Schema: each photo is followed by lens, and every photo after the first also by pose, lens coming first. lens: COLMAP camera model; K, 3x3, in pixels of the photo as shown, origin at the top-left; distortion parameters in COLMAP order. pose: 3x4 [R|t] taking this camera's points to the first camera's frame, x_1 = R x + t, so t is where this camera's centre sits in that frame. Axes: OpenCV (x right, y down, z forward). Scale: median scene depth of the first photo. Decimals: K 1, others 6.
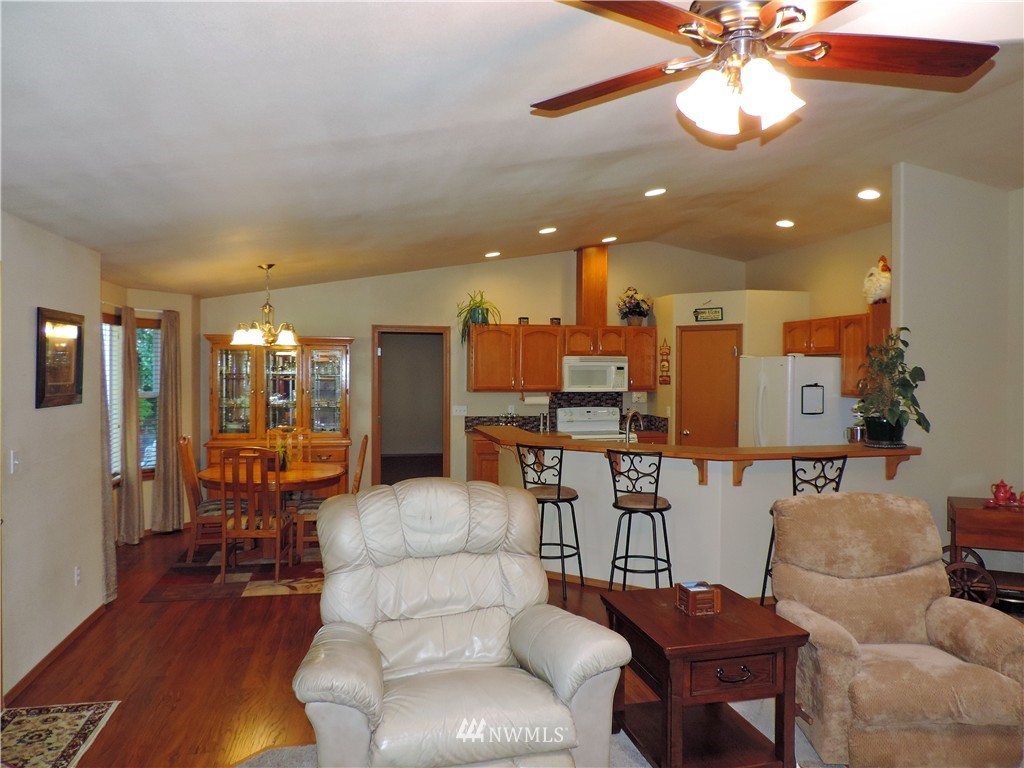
lens RADIAL K [[730.3, 0, 510.7], [0, 730.3, 389.4], [0, 0, 1]] dist [-0.020854, -0.000612]
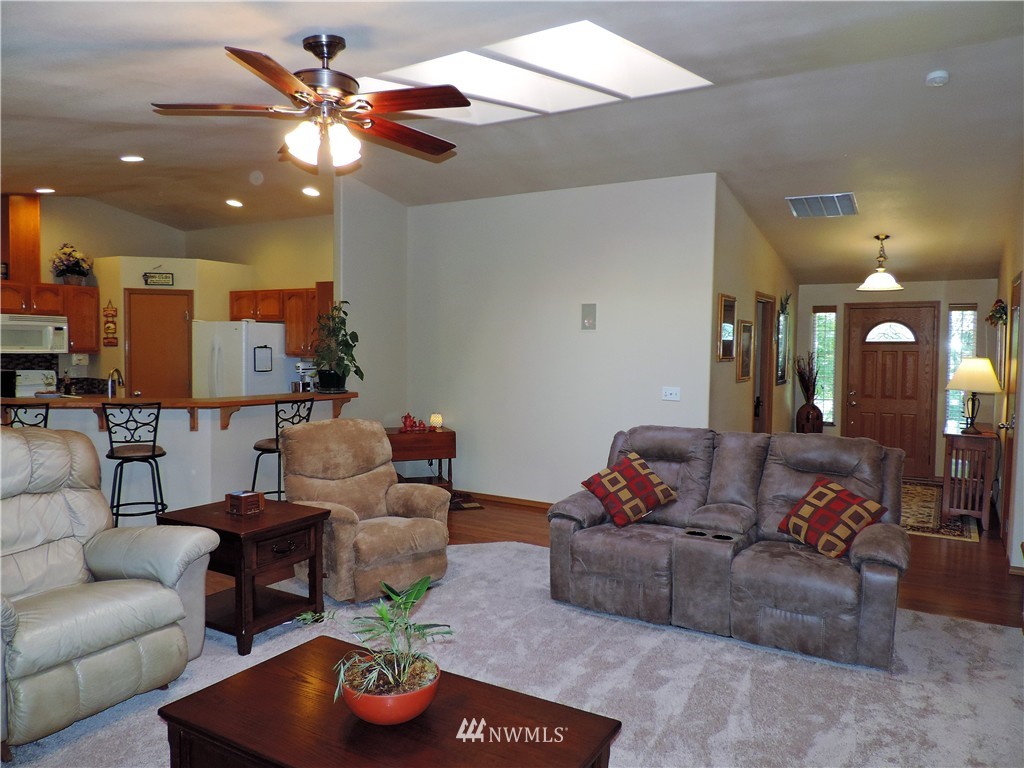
lens RADIAL K [[730.3, 0, 519.7], [0, 730.3, 391.9], [0, 0, 1]] dist [-0.020854, -0.000612]
pose [[0.688207, -0.033865, 0.724723, -0.196714], [0.002338, 0.999008, 0.044461, 0.020247], [-0.725510, -0.028904, 0.687604, -0.137352]]
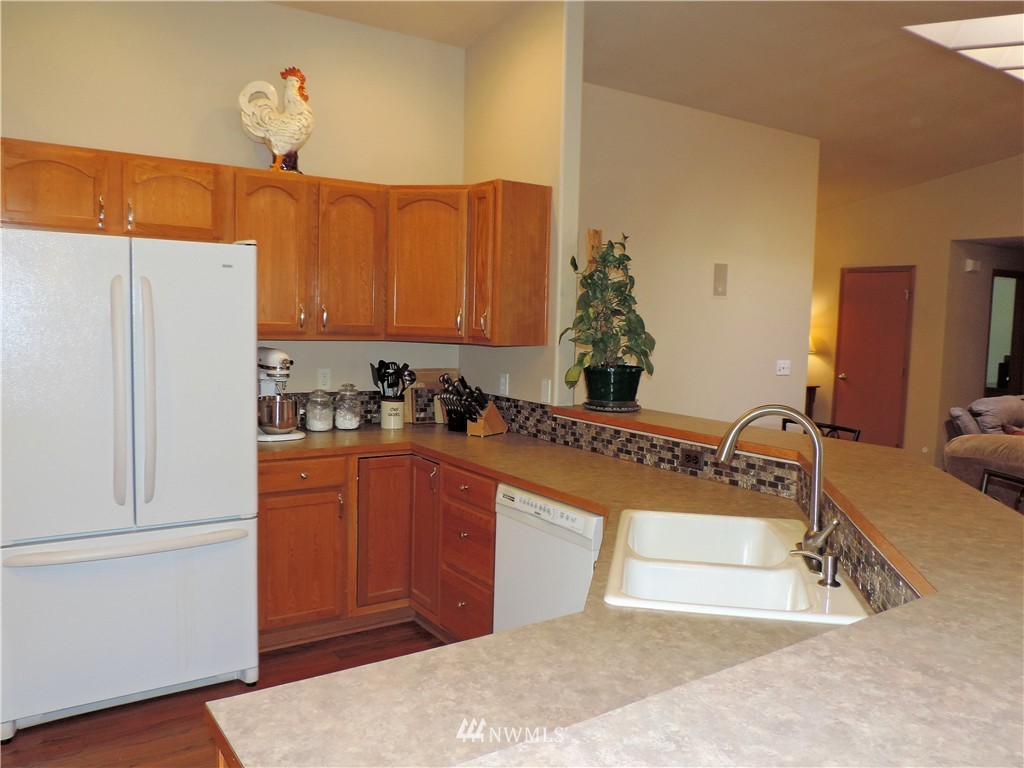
lens RADIAL K [[799.7, 0, 514.8], [0, 799.7, 382.1], [0, 0, 1]] dist [-0.007316, -0.001221]
pose [[-0.374497, -0.094059, 0.922445, -0.124919], [-0.007561, 0.995118, 0.098400, -0.019362], [-0.927197, 0.029876, -0.373380, 1.339311]]
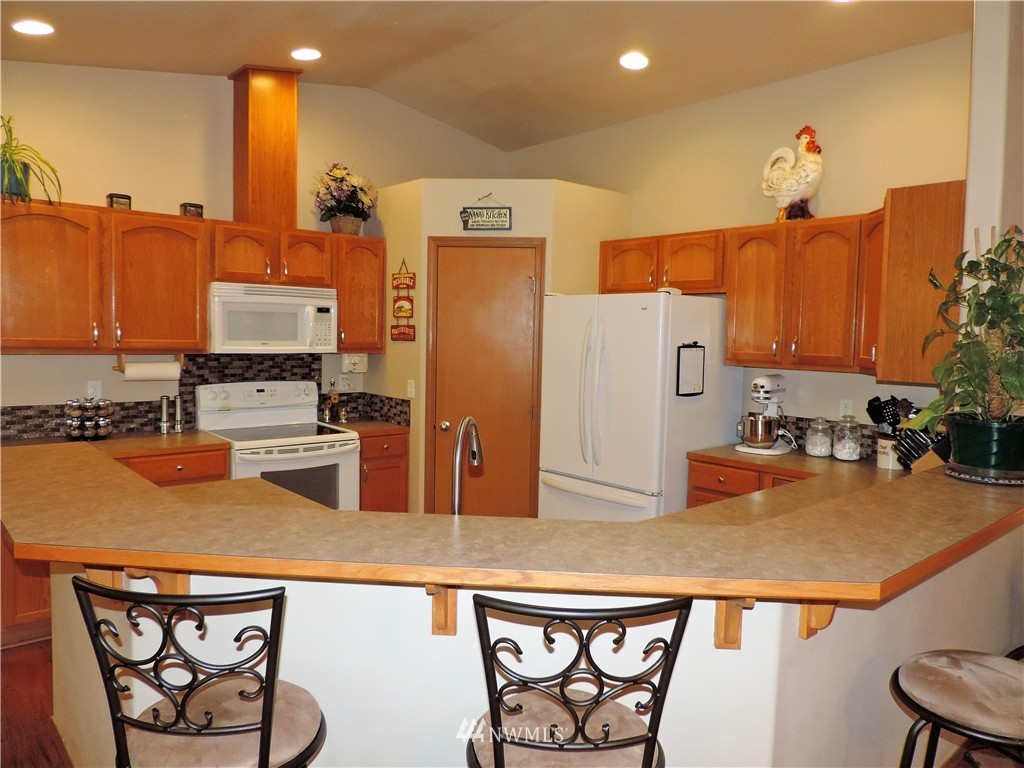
lens RADIAL K [[730.3, 0, 514.5], [0, 730.3, 387.7], [0, 0, 1]] dist [-0.020854, -0.000612]
pose [[0.876620, -0.021008, 0.480725, 0.022132], [-0.007365, 0.998344, 0.057058, -0.005325], [-0.481127, -0.053559, 0.875013, 0.733148]]
